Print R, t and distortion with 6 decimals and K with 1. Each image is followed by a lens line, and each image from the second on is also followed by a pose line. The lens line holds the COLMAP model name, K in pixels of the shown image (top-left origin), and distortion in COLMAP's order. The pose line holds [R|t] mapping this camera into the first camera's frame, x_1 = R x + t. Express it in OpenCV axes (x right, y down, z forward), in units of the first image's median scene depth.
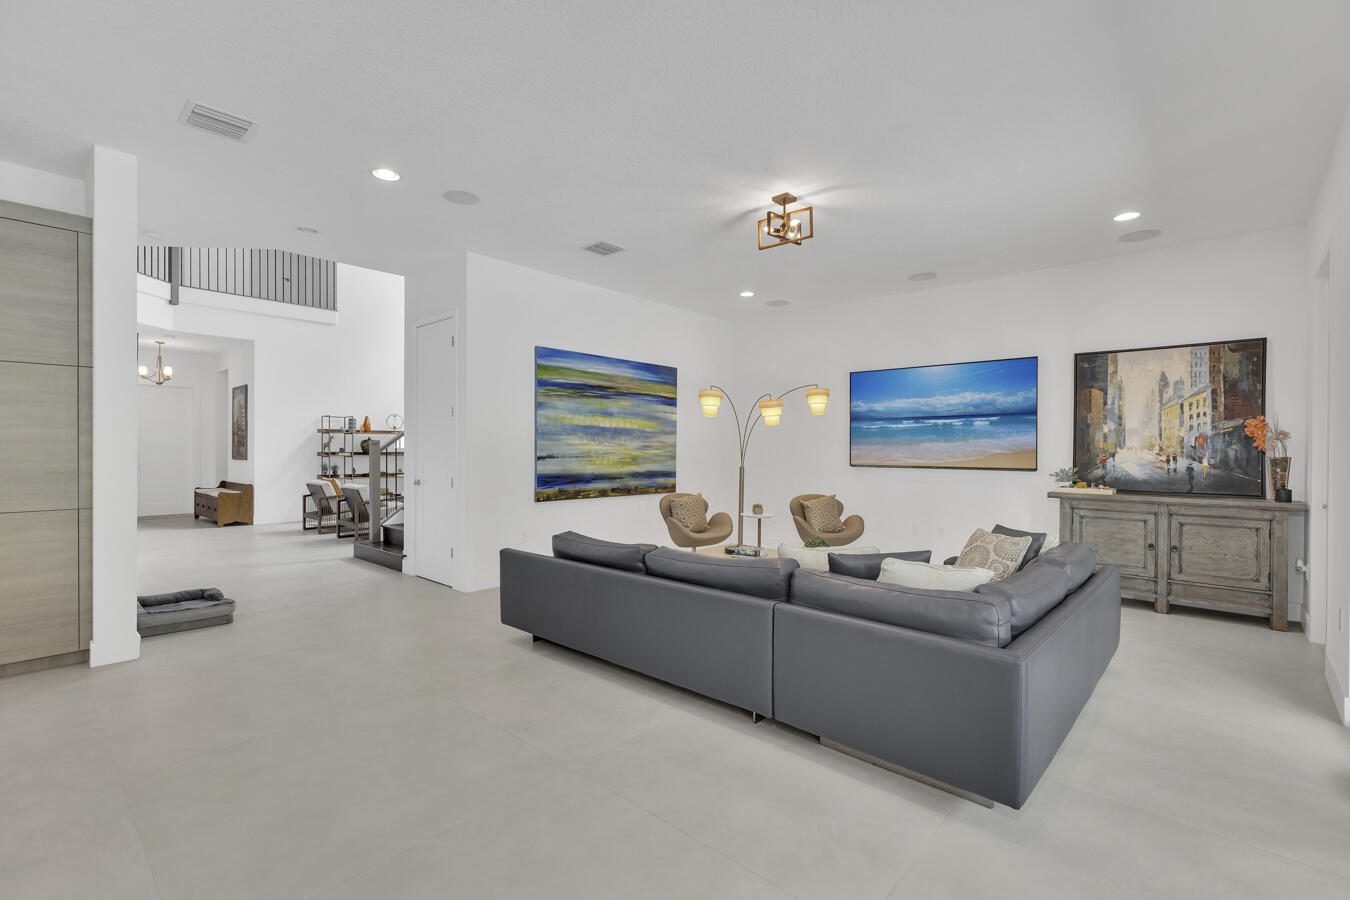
lens RADIAL K [[599.8, 0, 675.0], [0, 599.8, 450.0], [0, 0, 1]] dist [0.001651, 0.000268]
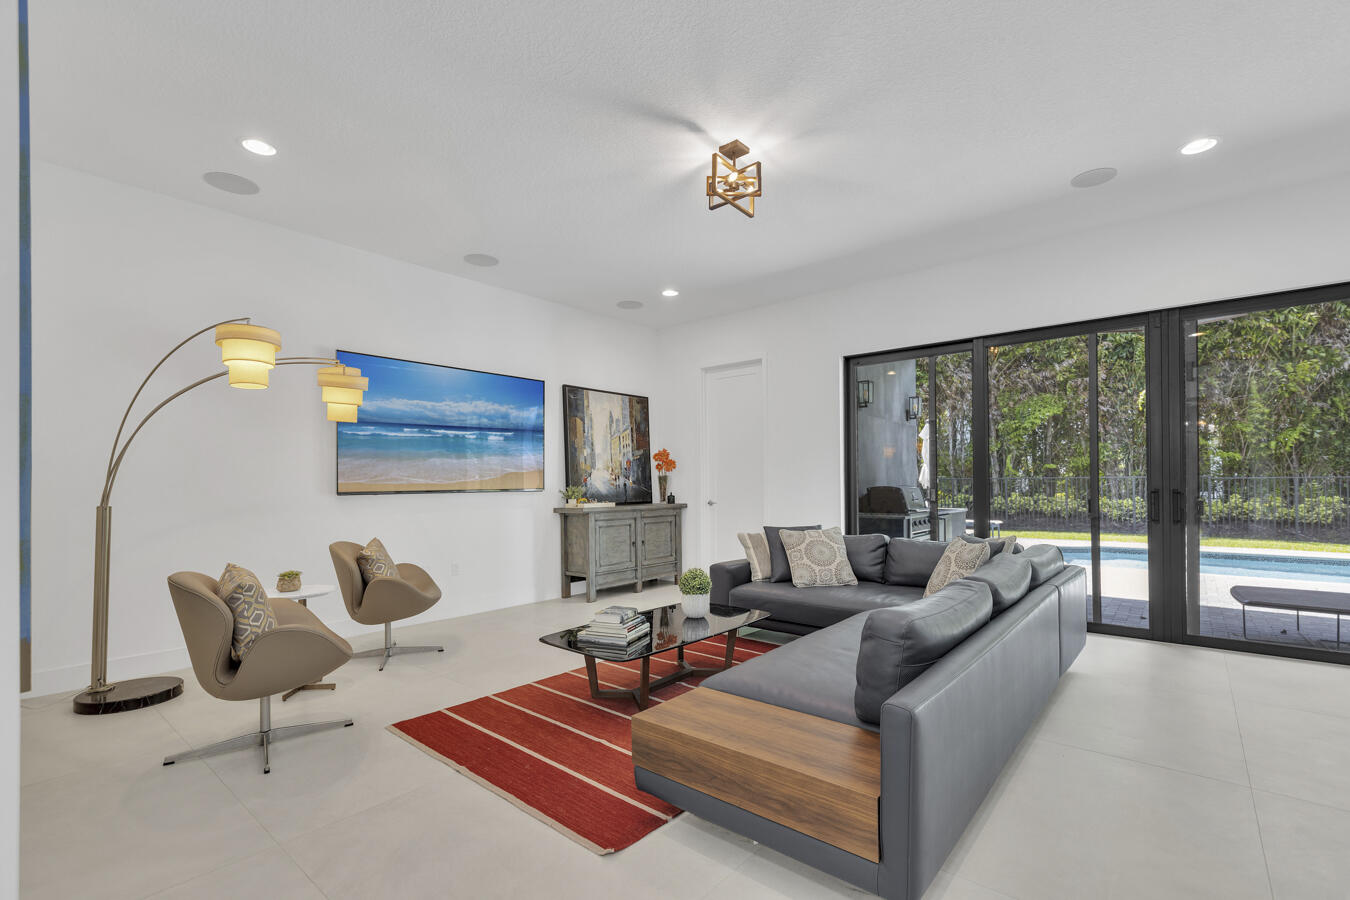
lens RADIAL K [[603.7, 0, 679.2], [0, 603.7, 478.3], [0, 0, 1]] dist [0.000883, -0.000146]
pose [[-0.034767, 0.005184, 0.999382, -0.494327], [0.009164, 0.999946, -0.004868, 0.023804], [-0.999353, 0.008989, -0.034813, 0.884036]]
